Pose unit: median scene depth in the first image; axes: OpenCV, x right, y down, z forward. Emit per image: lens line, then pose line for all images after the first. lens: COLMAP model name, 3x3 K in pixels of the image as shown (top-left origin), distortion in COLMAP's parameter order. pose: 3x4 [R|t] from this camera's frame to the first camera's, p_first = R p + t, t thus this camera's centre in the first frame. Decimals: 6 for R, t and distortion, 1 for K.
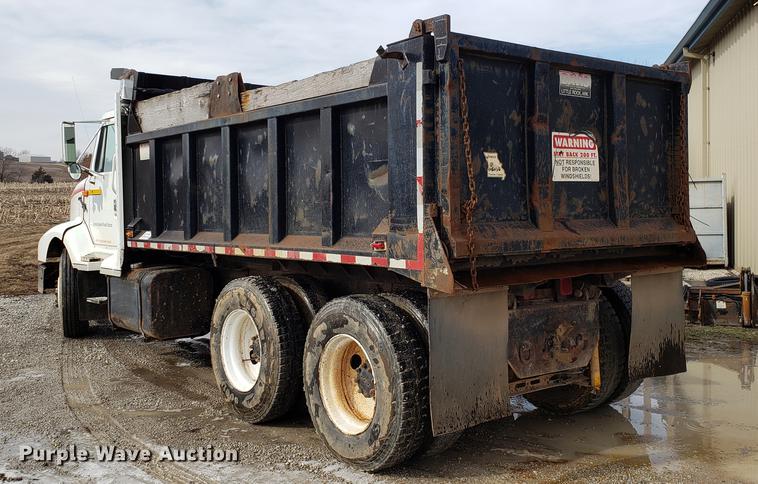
lens RADIAL K [[808.1, 0, 406.8], [0, 808.1, 212.5], [0, 0, 1]] dist [0.088948, 0.000000]
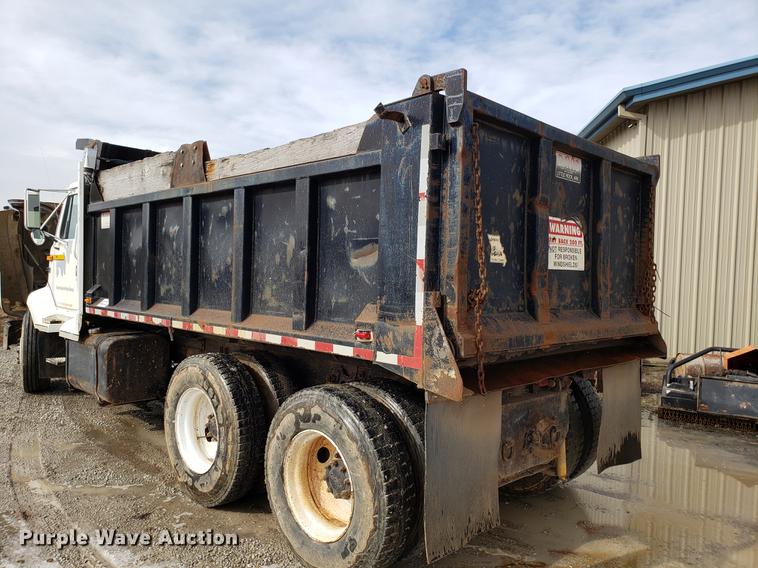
lens RADIAL K [[600.8, 0, 378.4], [0, 600.8, 285.3], [0, 0, 1]] dist [0.022536, -0.005355]
pose [[0.994808, 0.037063, 0.094778, -0.074268], [-0.037823, 0.999265, 0.006231, -0.016399], [-0.094477, -0.009784, 0.995479, 0.317963]]
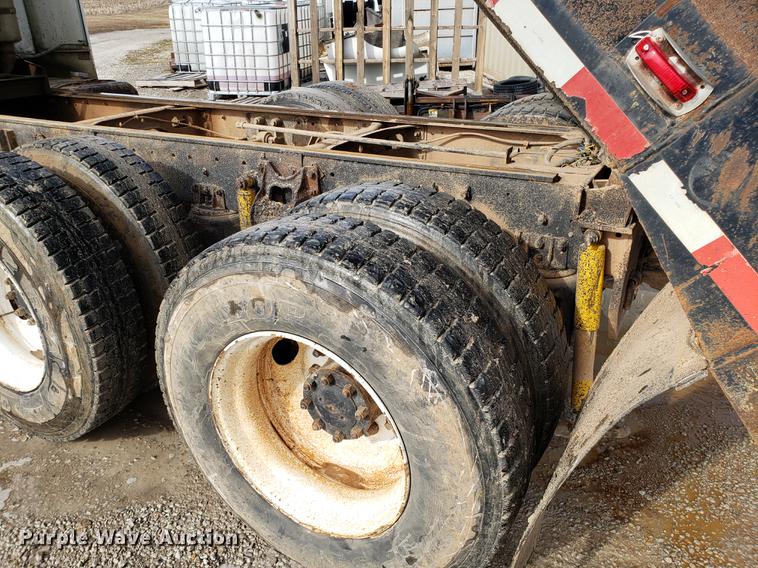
lens RADIAL K [[570.2, 0, 375.6], [0, 570.2, 286.9], [0, 0, 1]] dist [0.046626, -0.009675]
pose [[0.930020, -0.155607, 0.332939, -0.119258], [0.009273, 0.915585, 0.402018, 0.022027], [-0.367391, -0.370797, 0.852956, 0.734203]]
